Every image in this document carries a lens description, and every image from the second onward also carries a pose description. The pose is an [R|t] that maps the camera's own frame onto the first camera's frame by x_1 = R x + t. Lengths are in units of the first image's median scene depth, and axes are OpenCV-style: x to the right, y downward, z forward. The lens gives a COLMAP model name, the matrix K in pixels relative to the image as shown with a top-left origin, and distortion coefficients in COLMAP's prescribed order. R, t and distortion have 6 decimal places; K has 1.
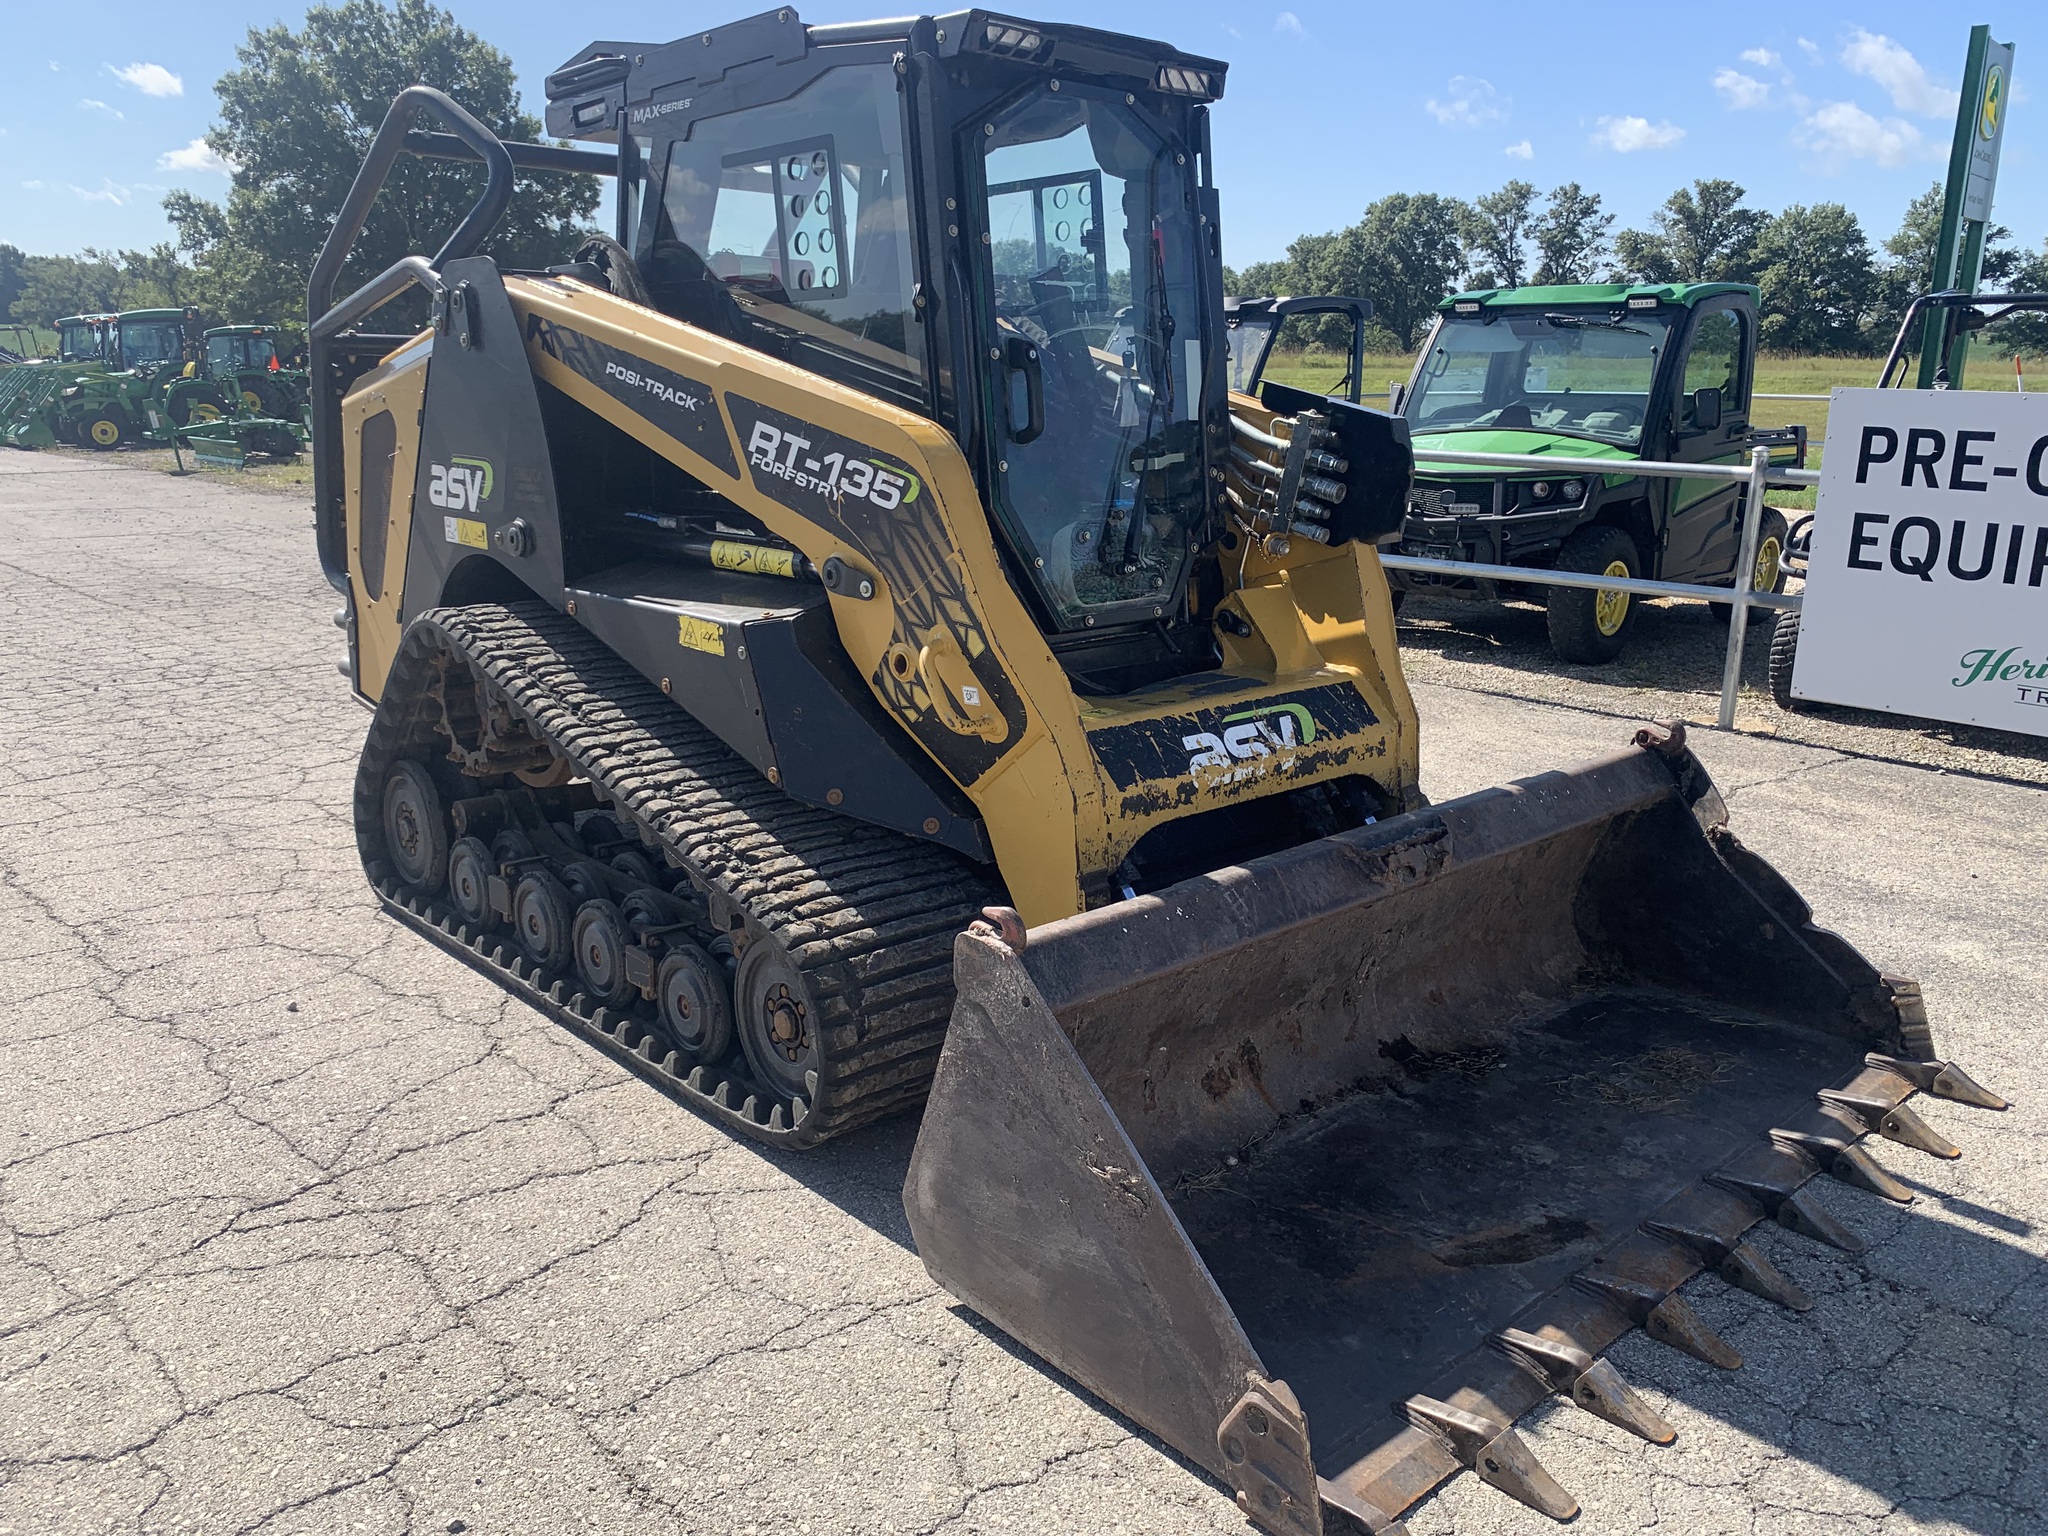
lens RADIAL K [[1574.4, 0, 1035.8], [0, 1574.4, 761.9], [0, 0, 1]] dist [0.008862, -0.012861]
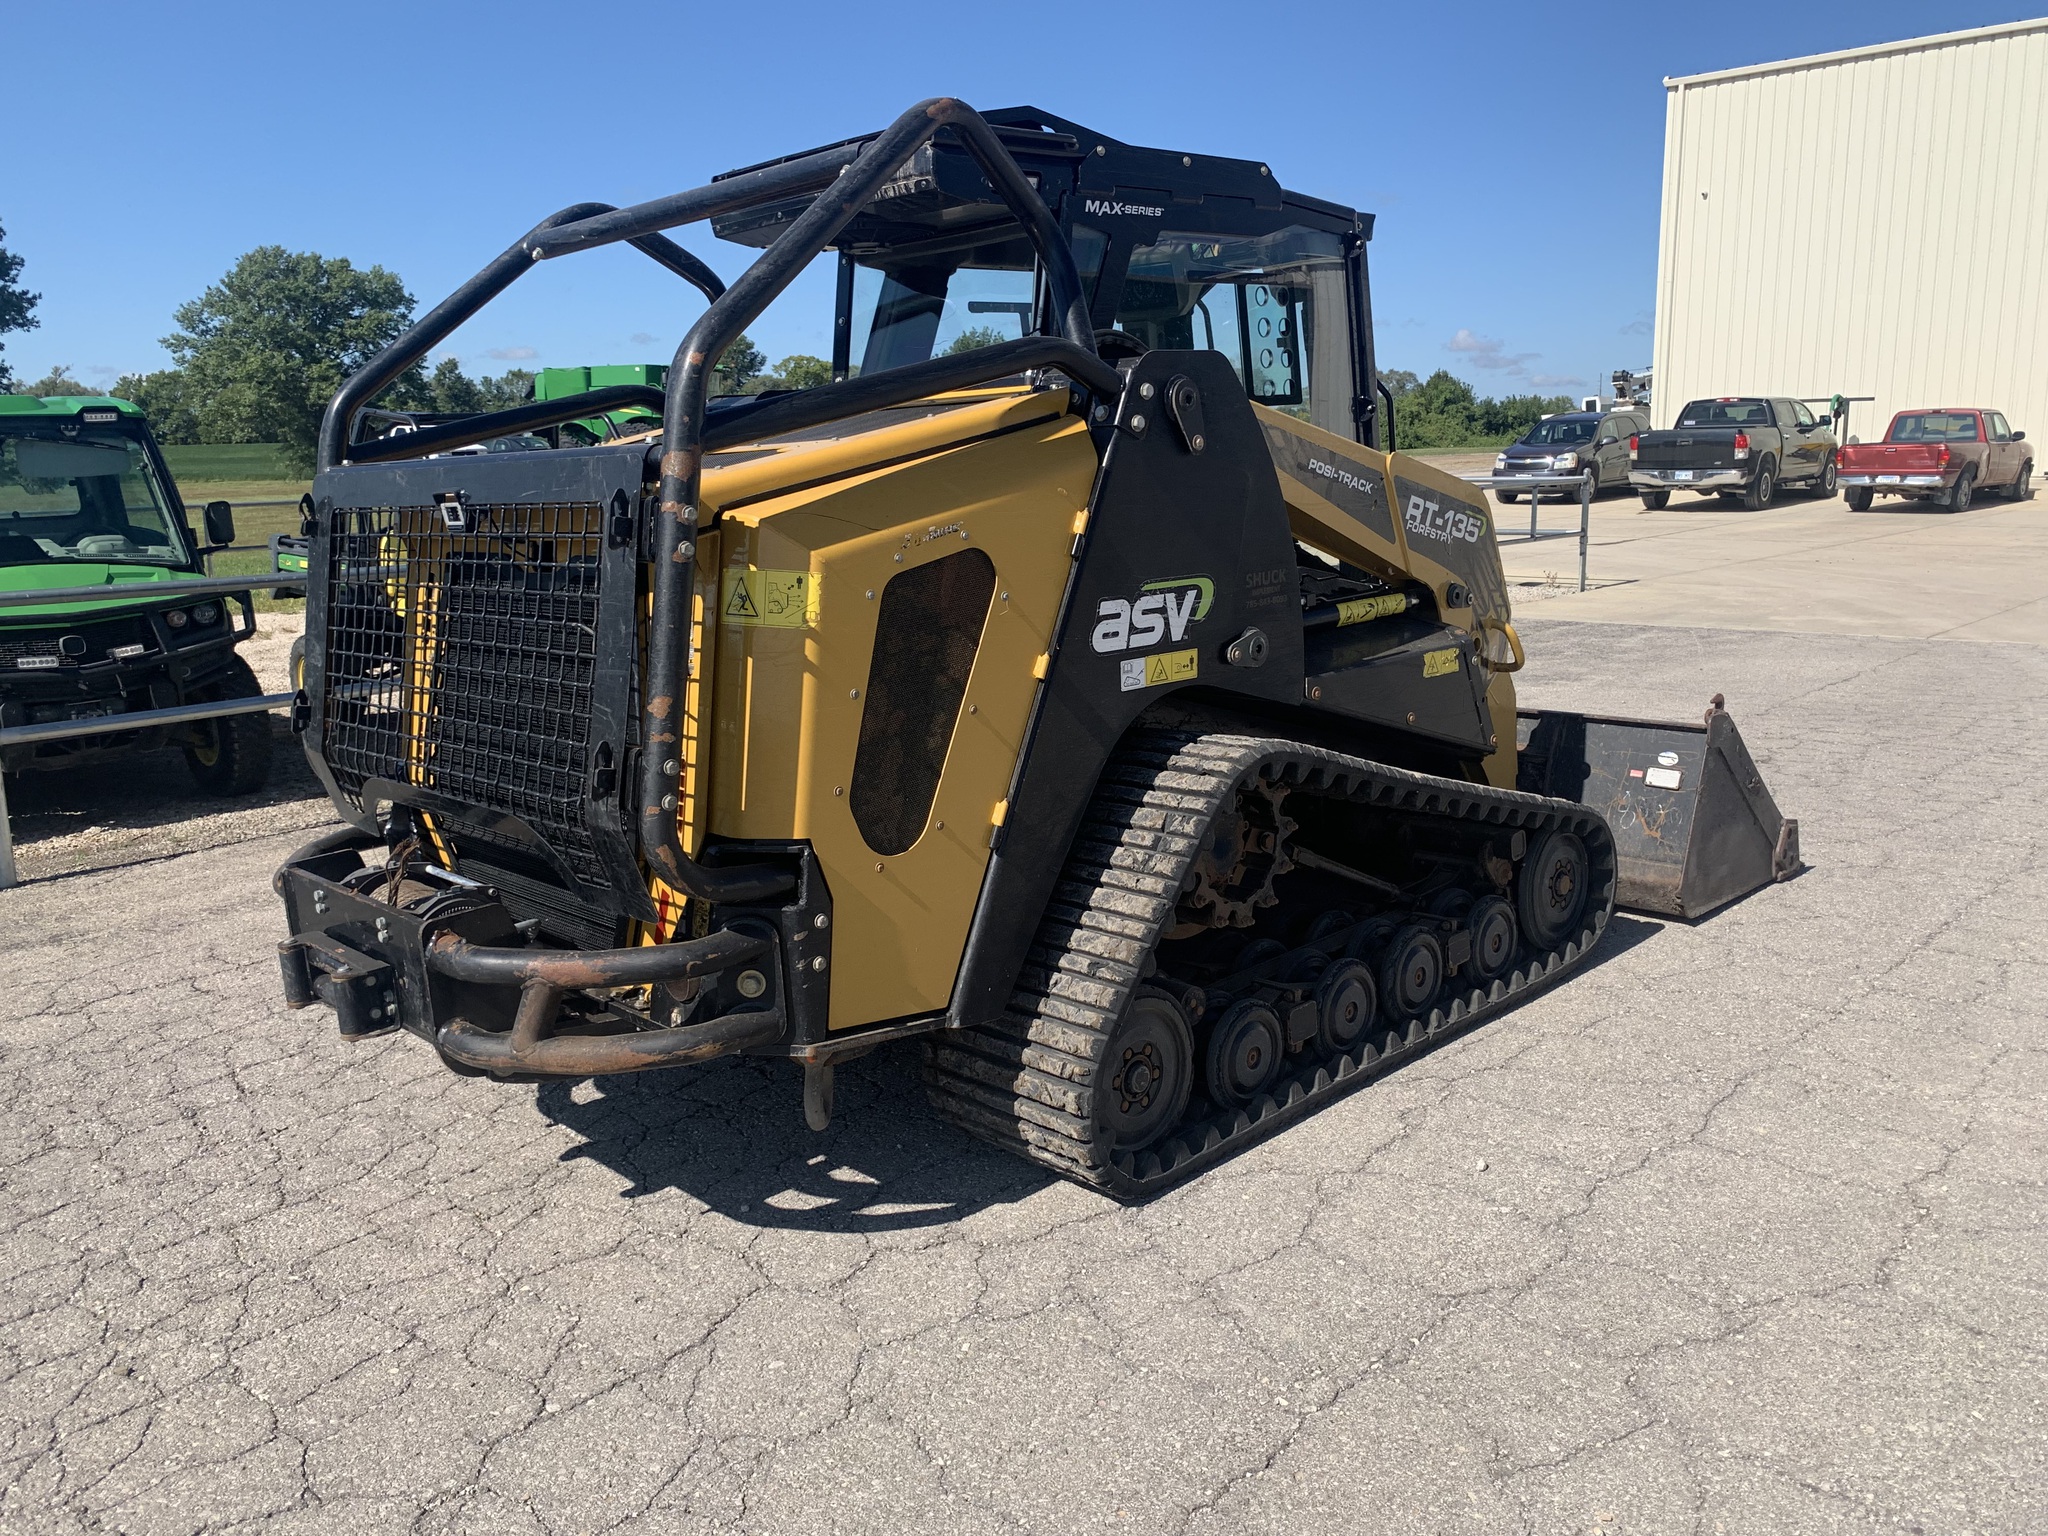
lens RADIAL K [[1552.9, 0, 1047.8], [0, 1552.9, 741.6], [0, 0, 1]] dist [0.096067, -0.174885]
pose [[-0.024936, -0.193867, 0.980711, -1.398876], [0.279838, 0.940443, 0.193022, -0.339084], [-0.959723, 0.279253, 0.030801, 1.235418]]
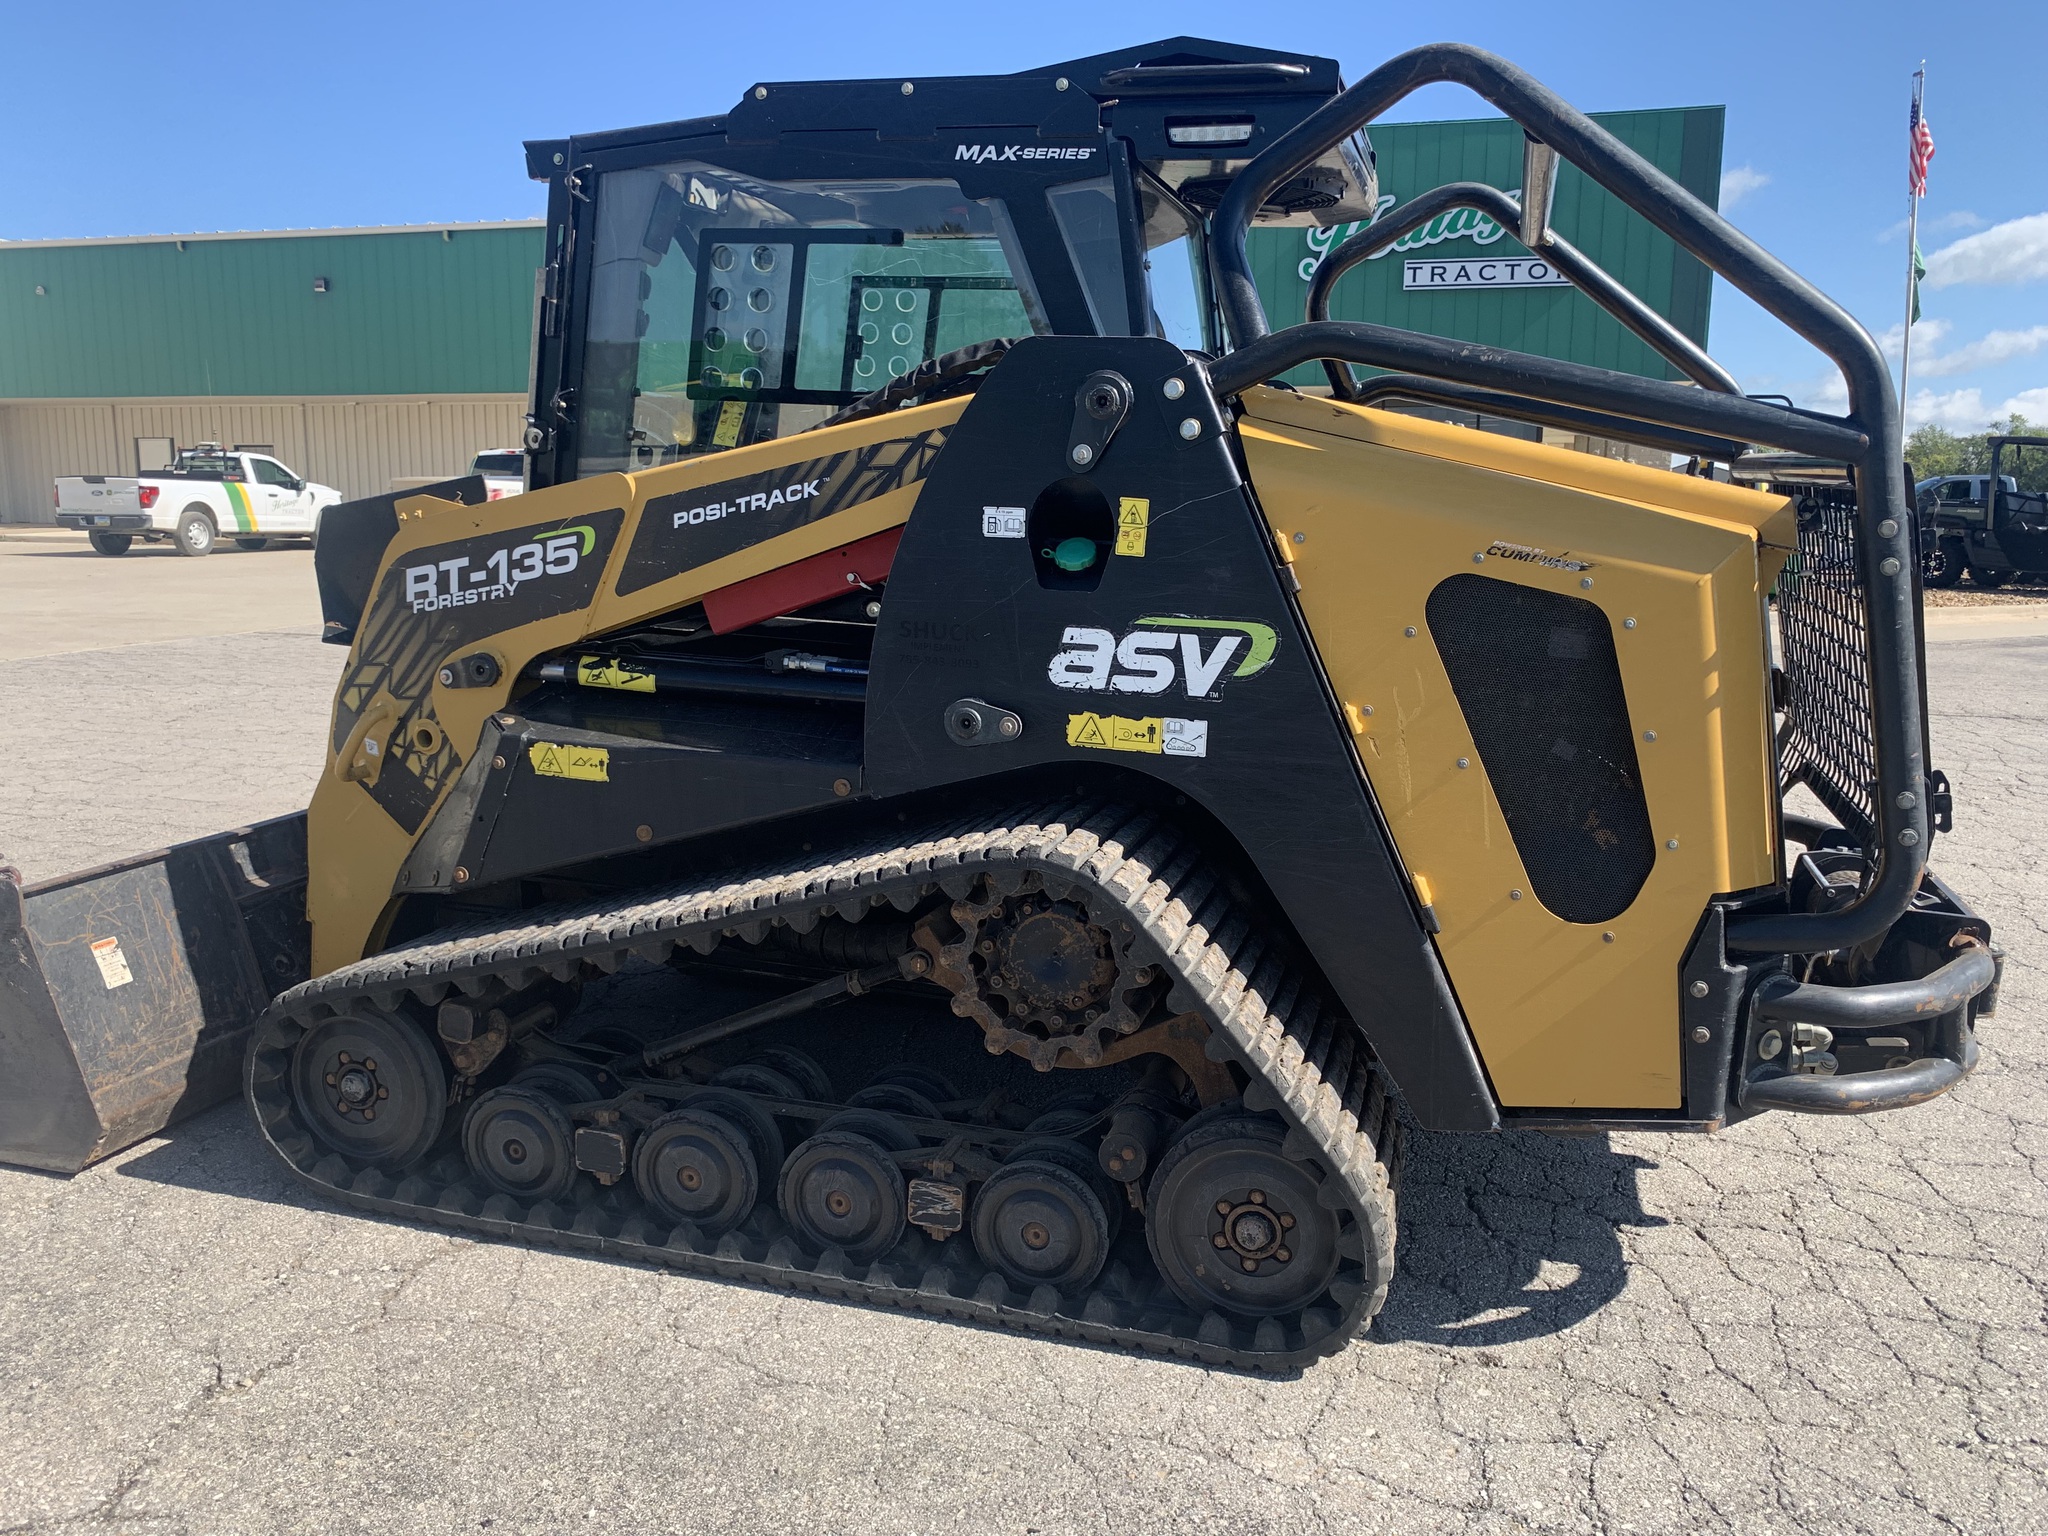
lens RADIAL K [[1570.6, 0, 1016.9], [0, 1570.6, 777.1], [0, 0, 1]] dist [0.040865, -0.052933]
pose [[-0.867554, 0.069921, -0.492404, 0.369388], [-0.149434, 0.907673, 0.392173, -0.528765], [0.474362, 0.413813, -0.777007, 2.099865]]
